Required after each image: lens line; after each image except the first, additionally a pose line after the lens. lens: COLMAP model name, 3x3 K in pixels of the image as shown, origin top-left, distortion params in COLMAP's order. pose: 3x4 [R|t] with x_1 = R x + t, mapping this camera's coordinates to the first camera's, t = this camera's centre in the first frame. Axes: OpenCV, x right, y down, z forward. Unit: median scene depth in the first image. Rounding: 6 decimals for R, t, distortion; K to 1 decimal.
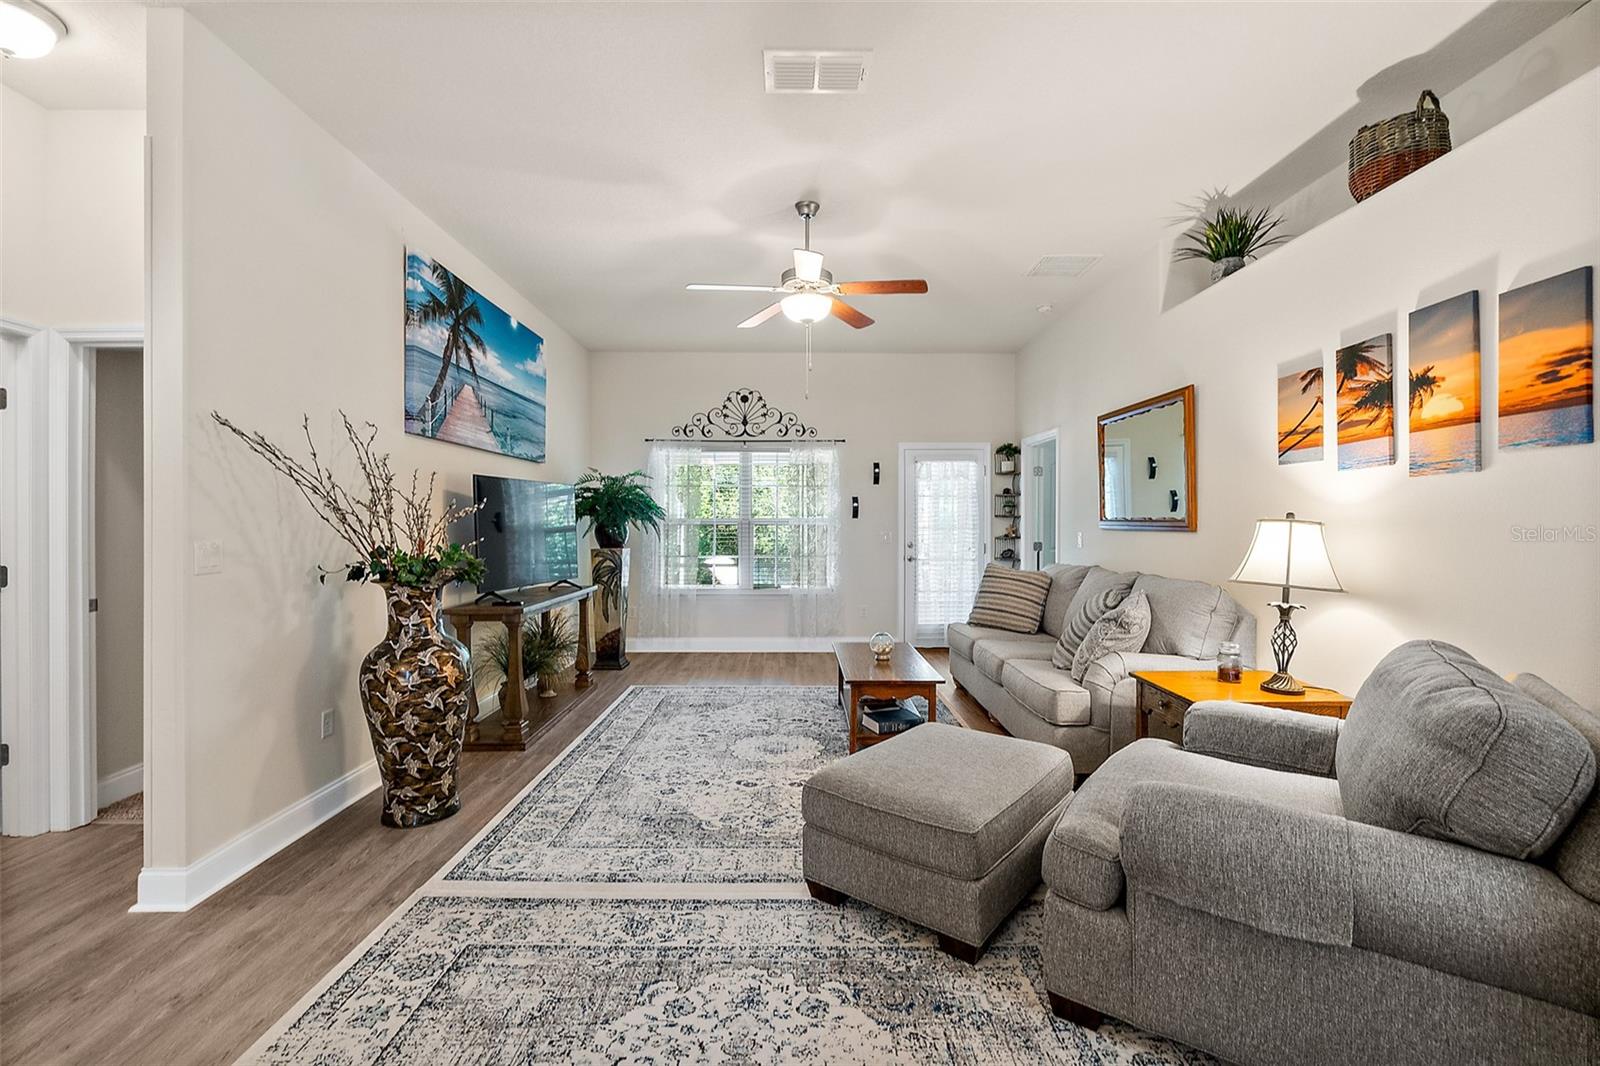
lens RADIAL K [[700.0, 0, 792.8], [0, 700.0, 524.9], [0, 0, 1]] dist [-0.004956, 0.000374]
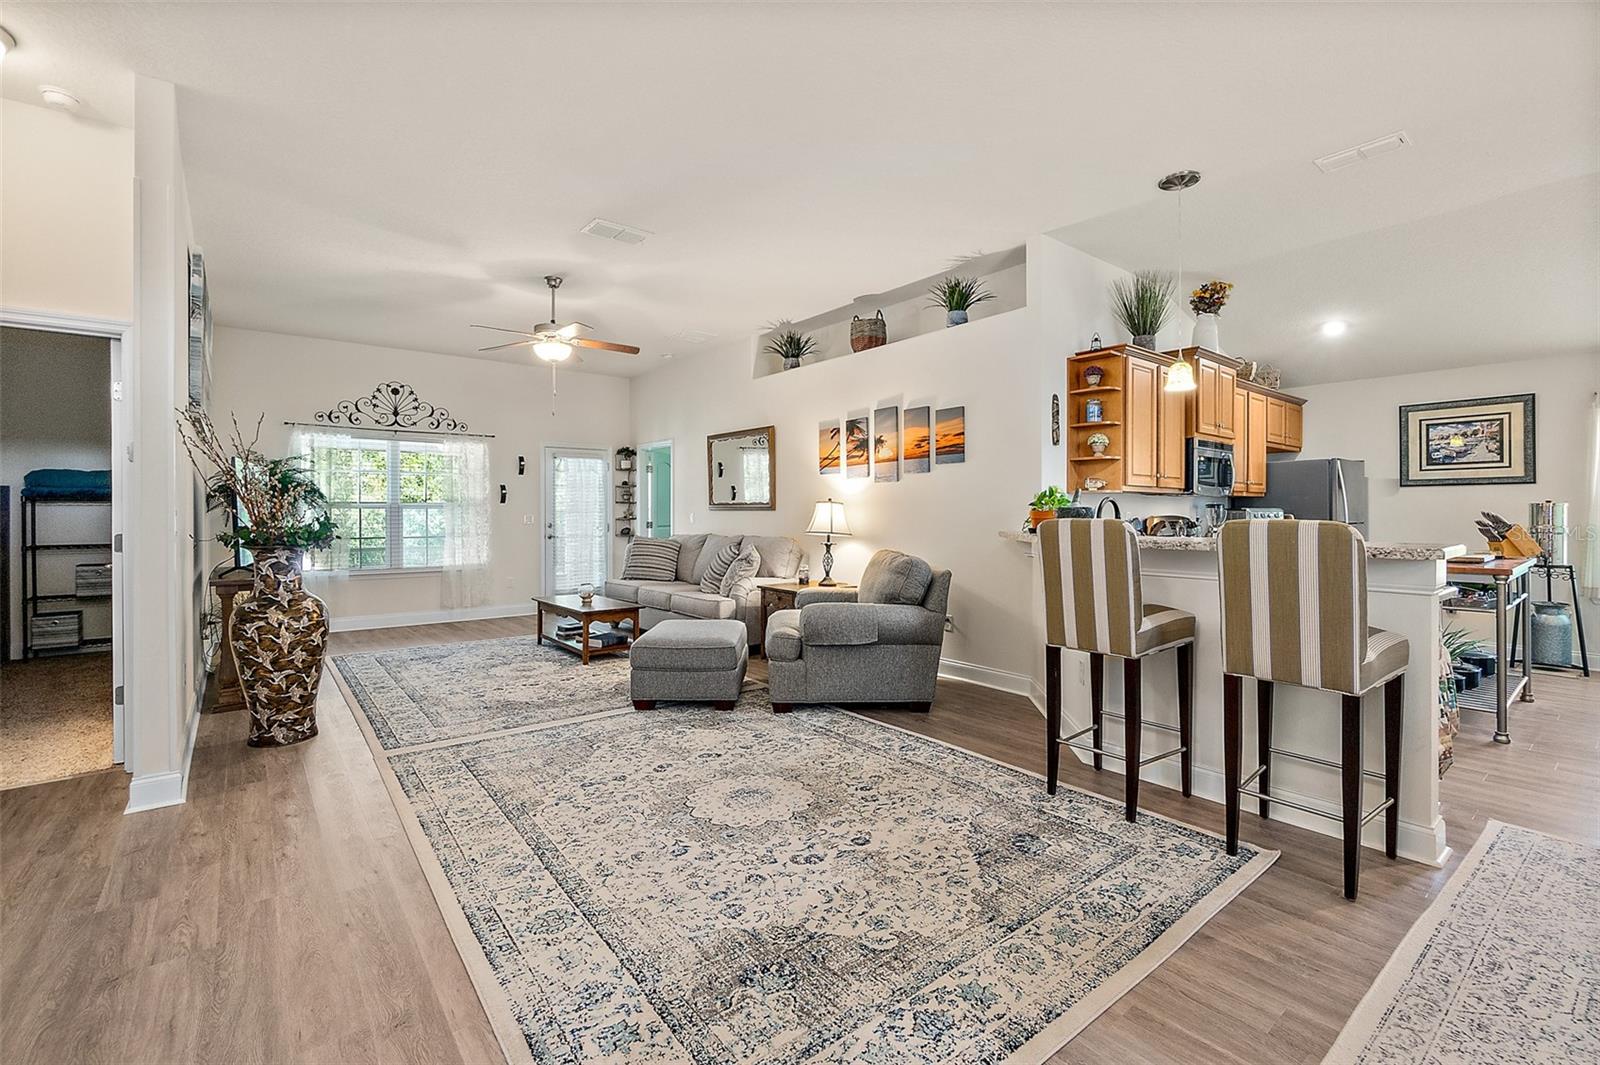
lens RADIAL K [[705.1, 0, 774.1], [0, 705.1, 514.7], [0, 0, 1]] dist [-0.005145, -0.000147]
pose [[0.800652, -0.001869, 0.599127, -0.611084], [0.002975, 0.999995, -0.000856, 0.029300], [-0.599122, 0.002468, 0.800654, -0.519195]]
